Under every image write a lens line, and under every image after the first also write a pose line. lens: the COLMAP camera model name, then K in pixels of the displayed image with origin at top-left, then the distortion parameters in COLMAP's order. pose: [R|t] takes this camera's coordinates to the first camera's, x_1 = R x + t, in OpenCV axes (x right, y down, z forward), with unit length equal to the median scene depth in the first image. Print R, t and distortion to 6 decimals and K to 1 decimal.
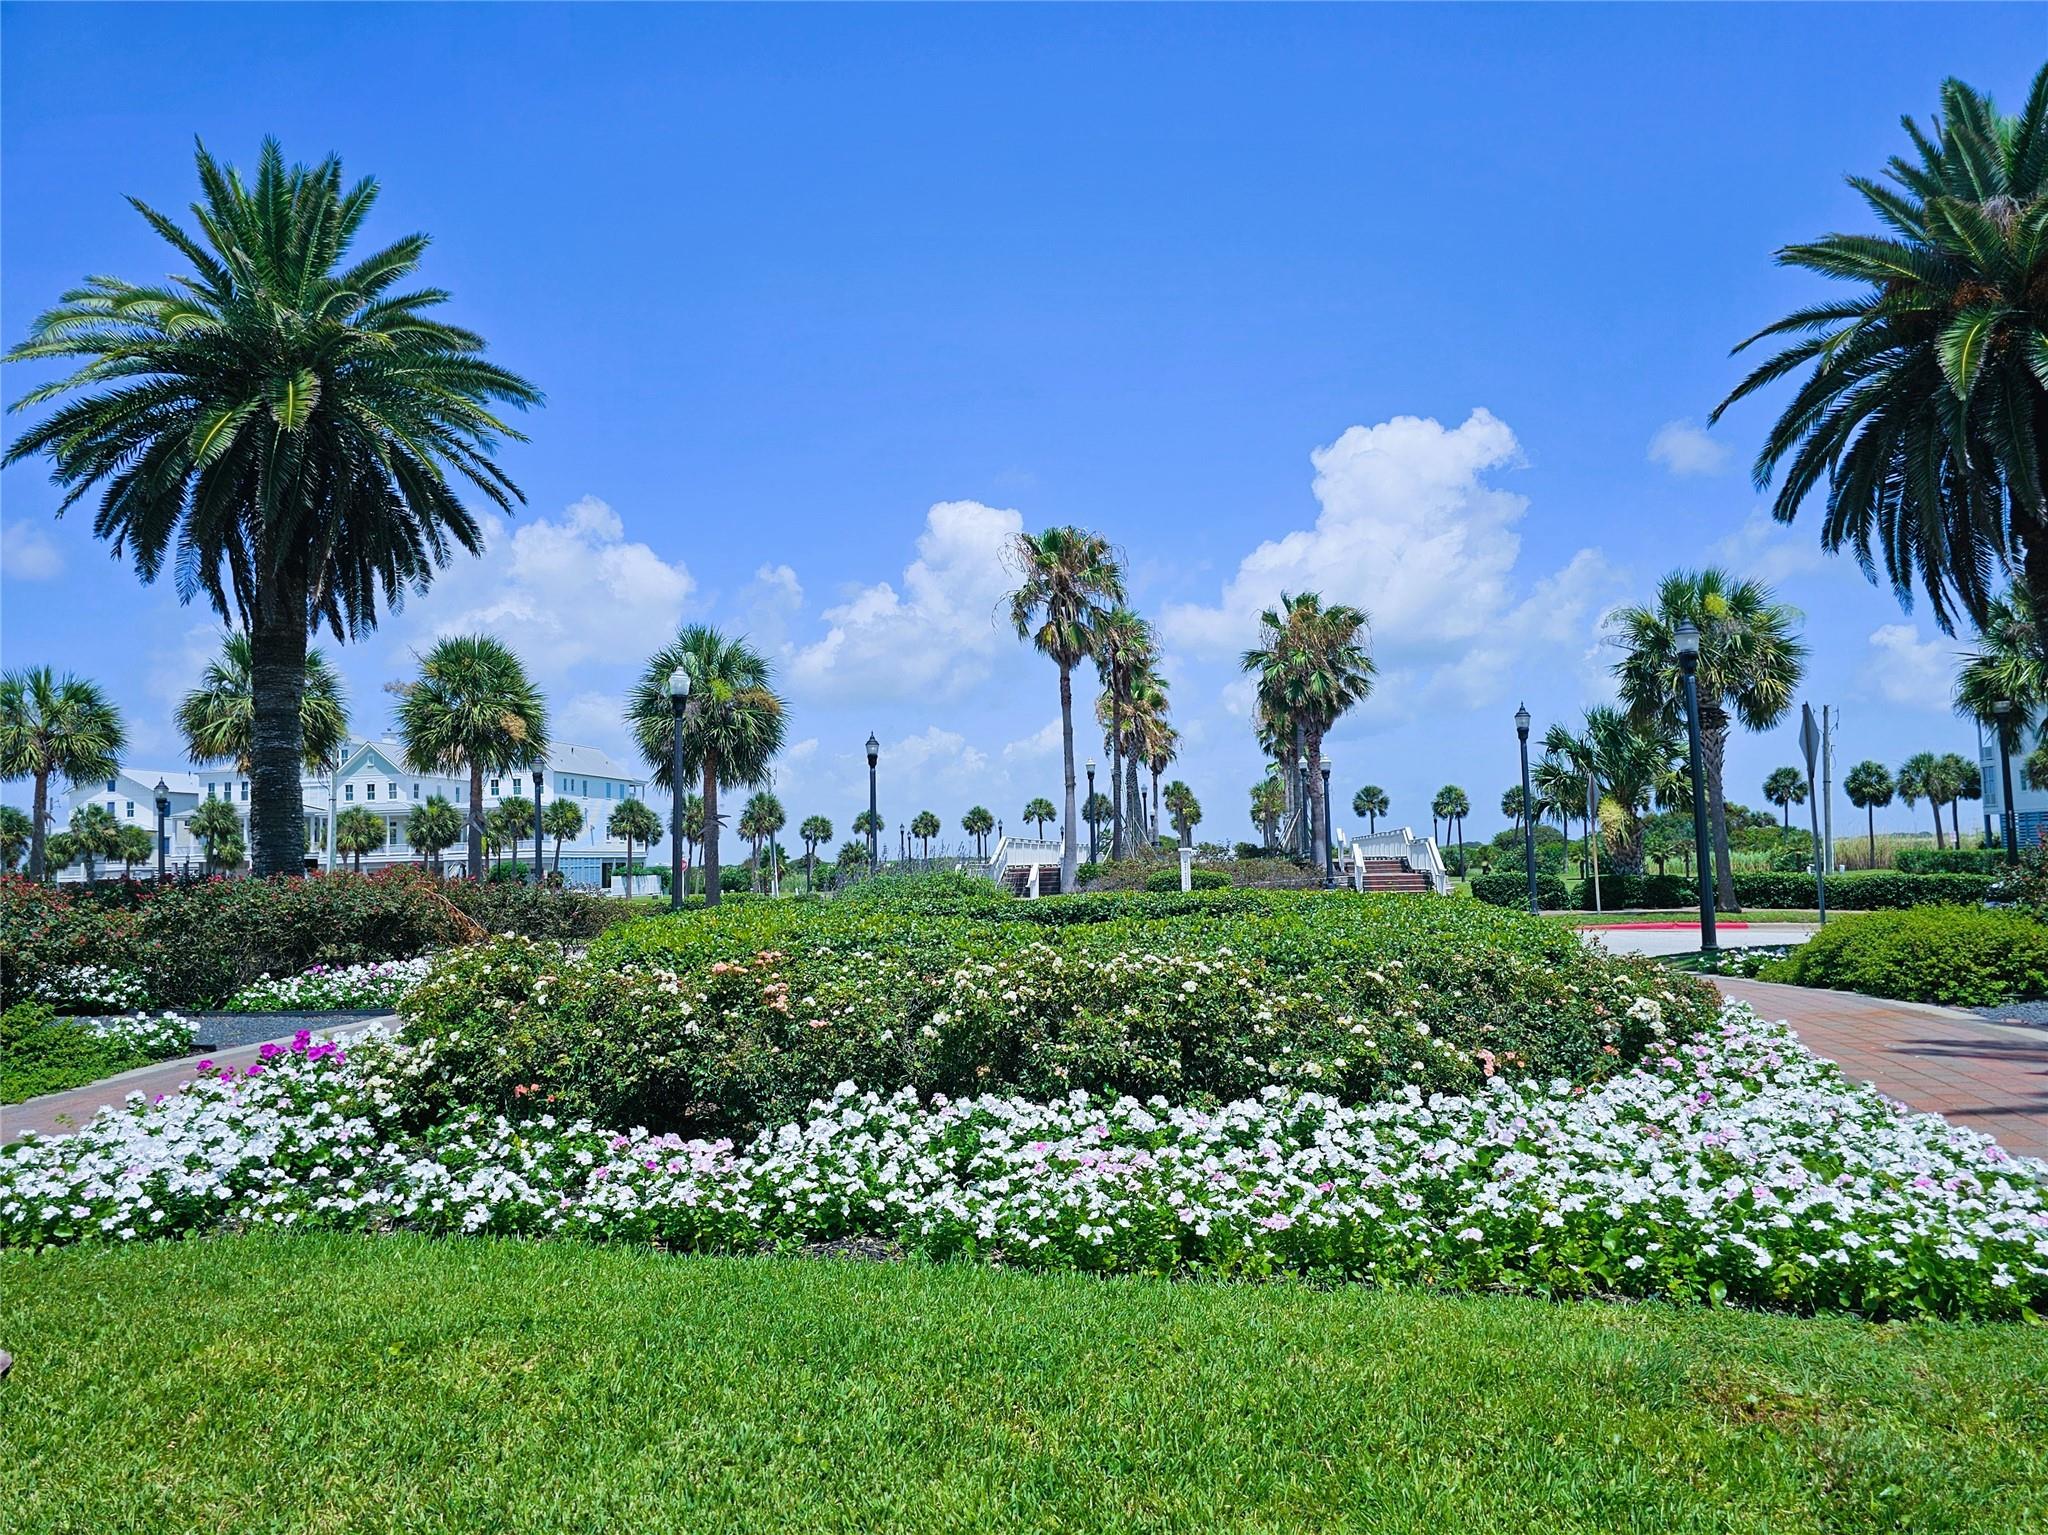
lens RADIAL K [[1340.0, 0, 1024.0], [0, 1340.0, 767.5], [0, 0, 1]] dist [0.011481, -0.021509]
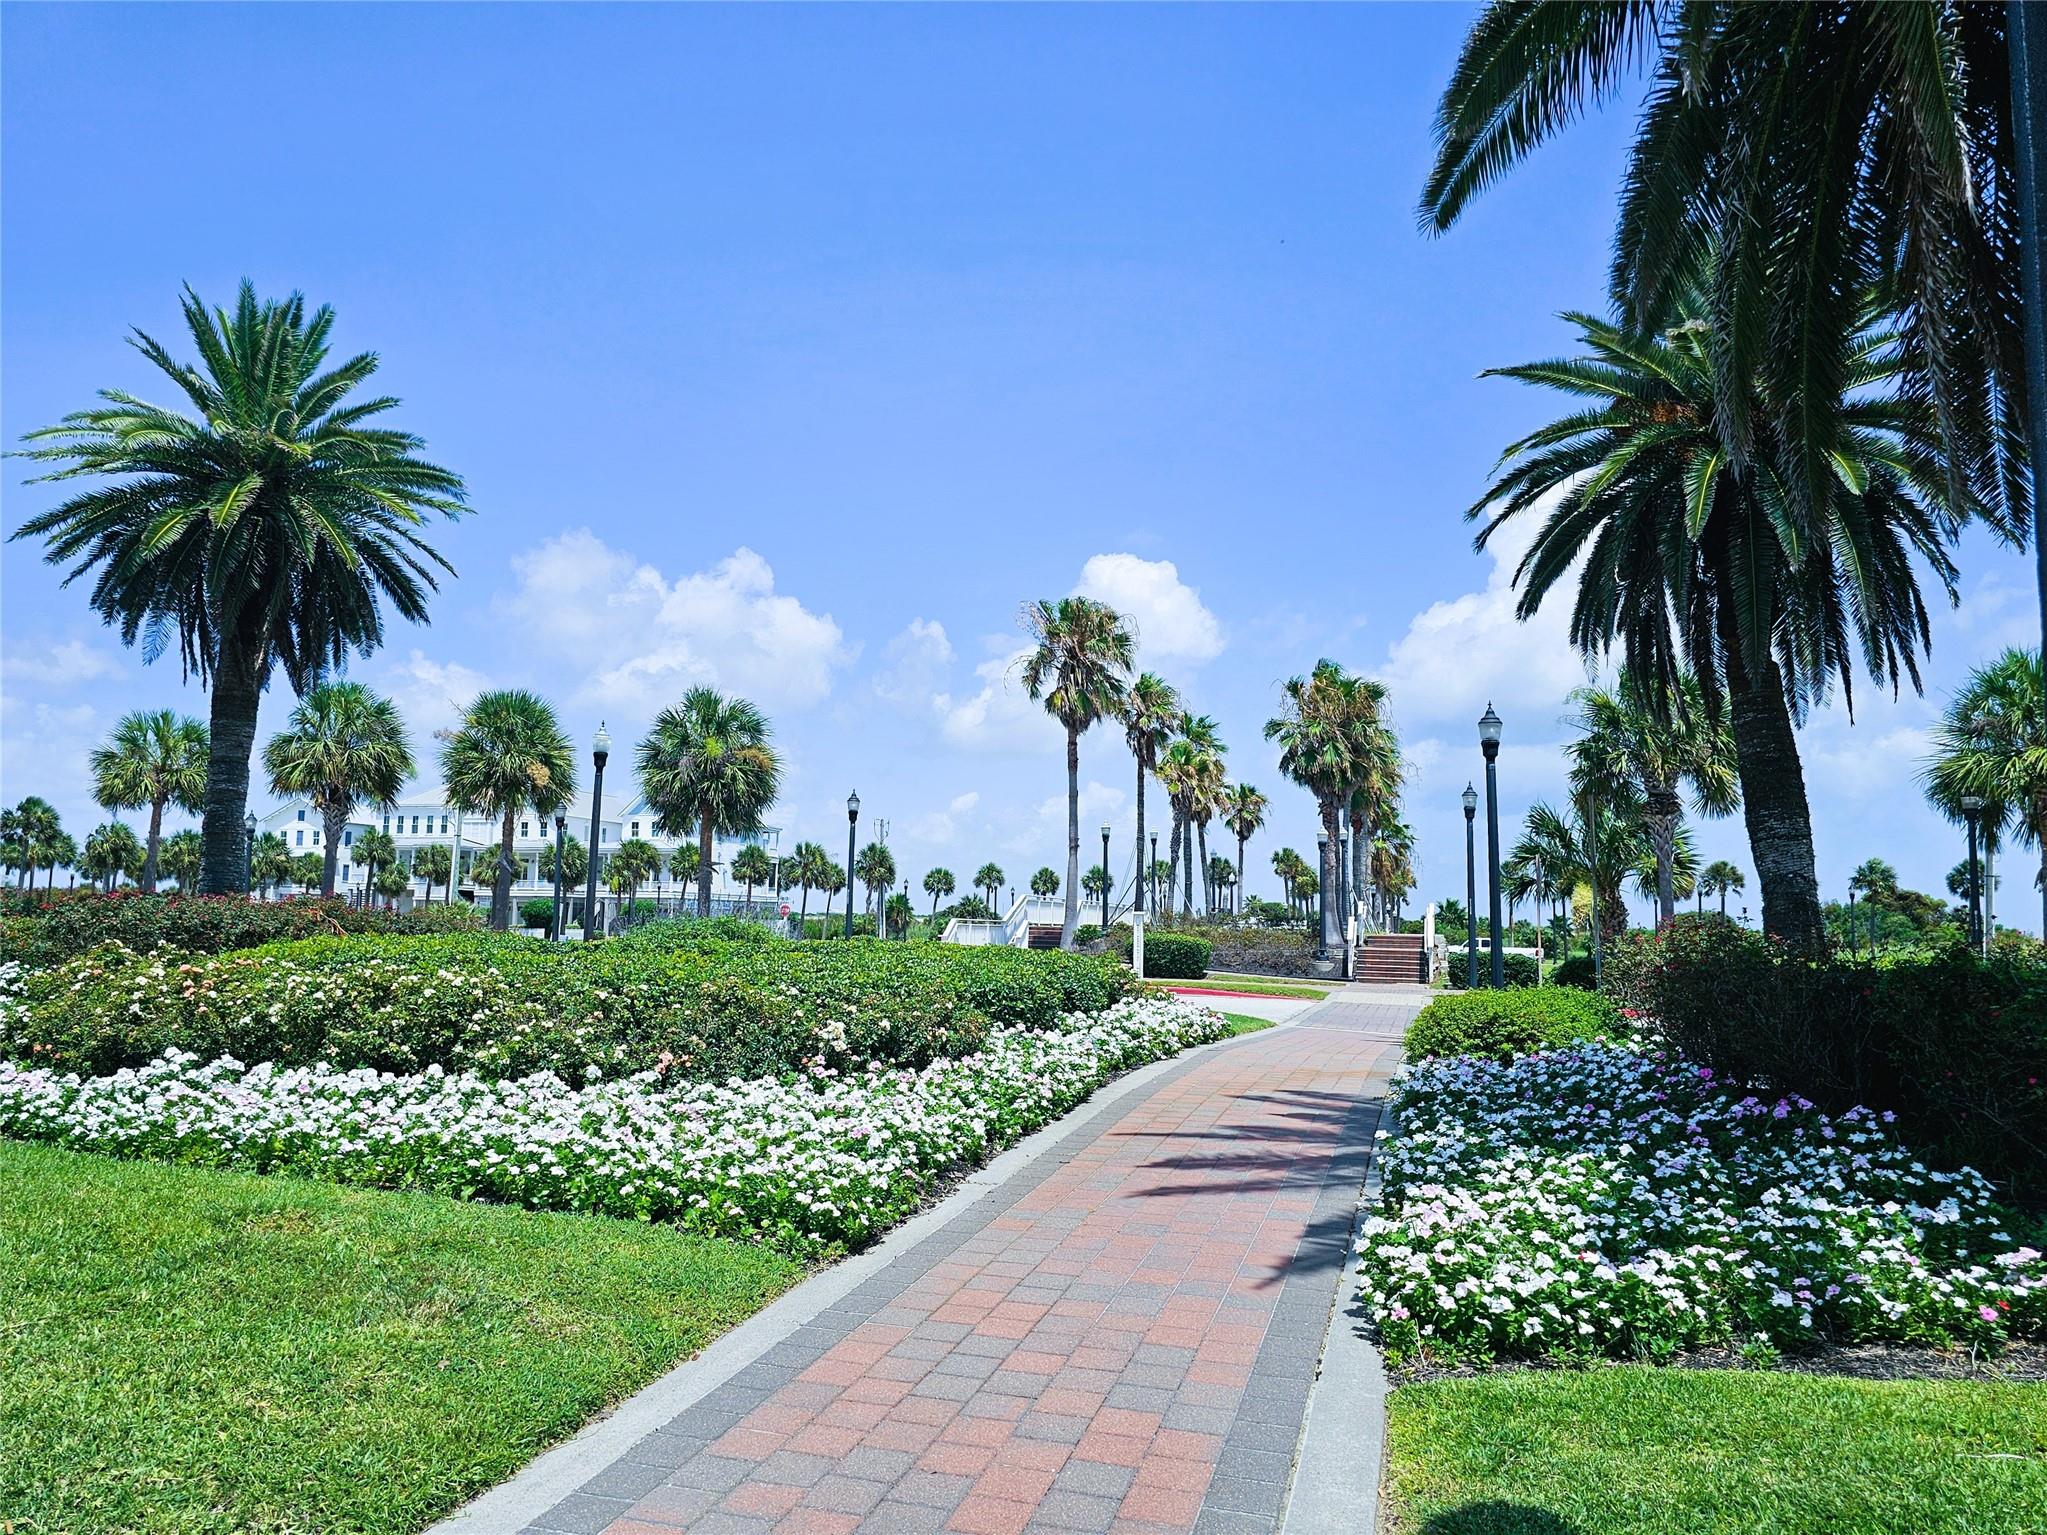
lens RADIAL K [[1366.7, 0, 1023.5], [0, 1366.7, 767.5], [0, 0, 1]] dist [0.049564, -0.059530]
pose [[0.990009, 0.029376, -0.137908, 0.158830], [-0.035117, 0.998607, -0.039384, -0.005542], [0.136559, 0.043834, 0.989662, -0.054712]]
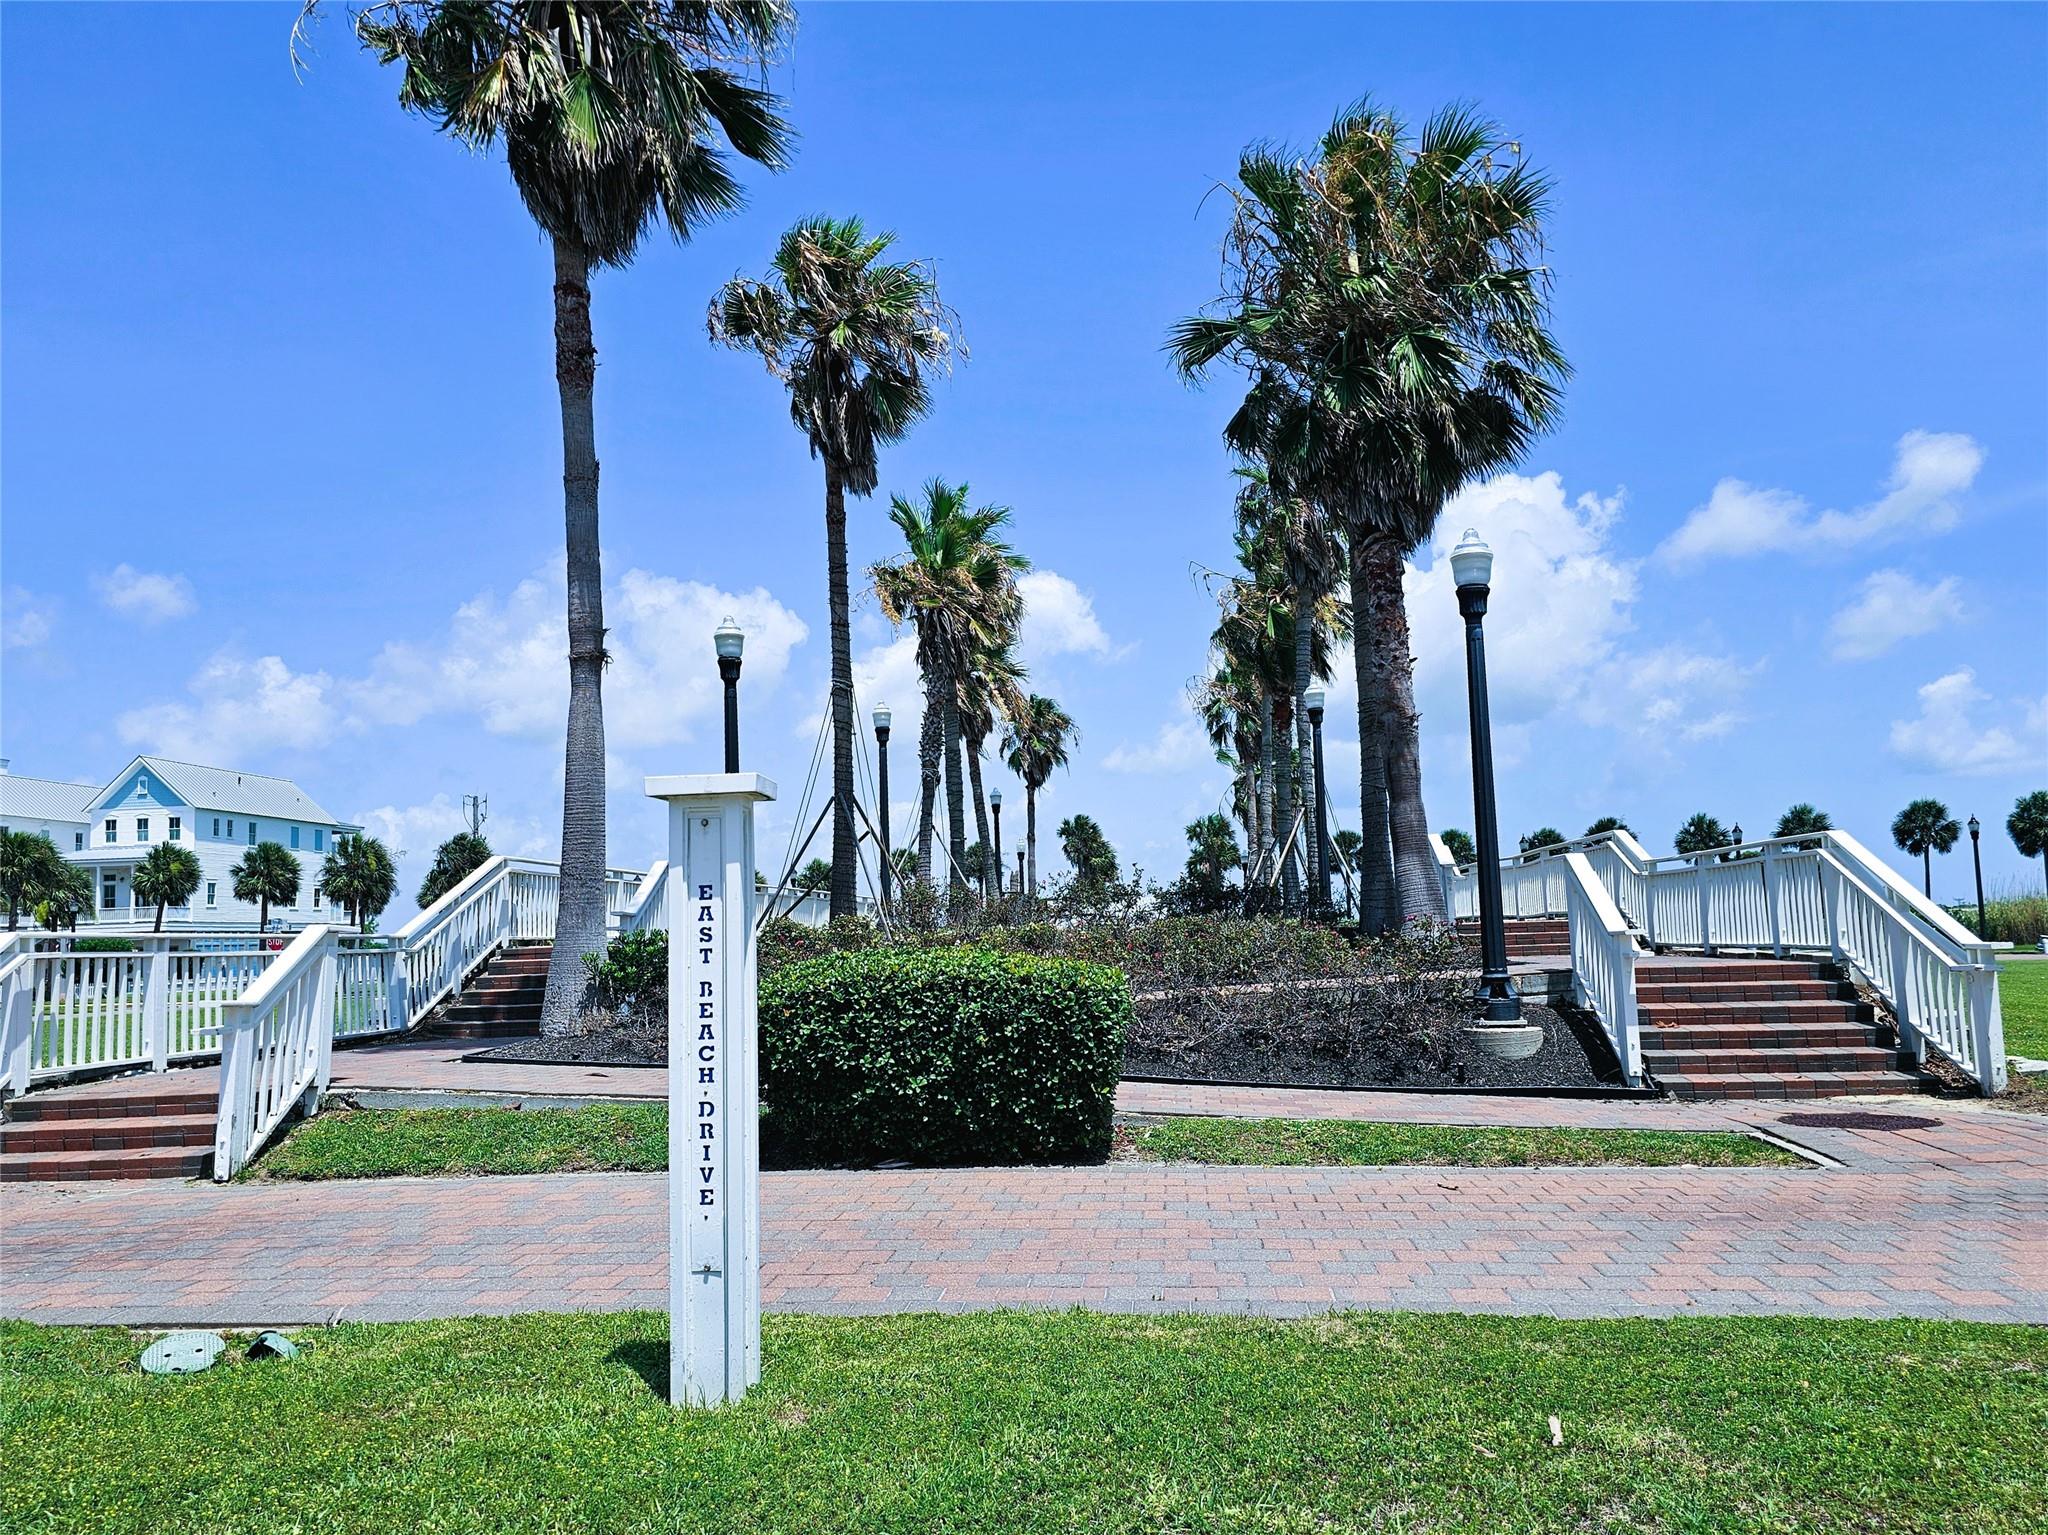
lens RADIAL K [[1367.3, 0, 1024.0], [0, 1367.3, 767.5], [0, 0, 1]] dist [0.049564, -0.059530]
pose [[0.998629, 0.003642, 0.052215, 0.129574], [-0.000873, 0.998596, -0.052962, 0.060920], [-0.052335, 0.052844, 0.997230, 0.800768]]
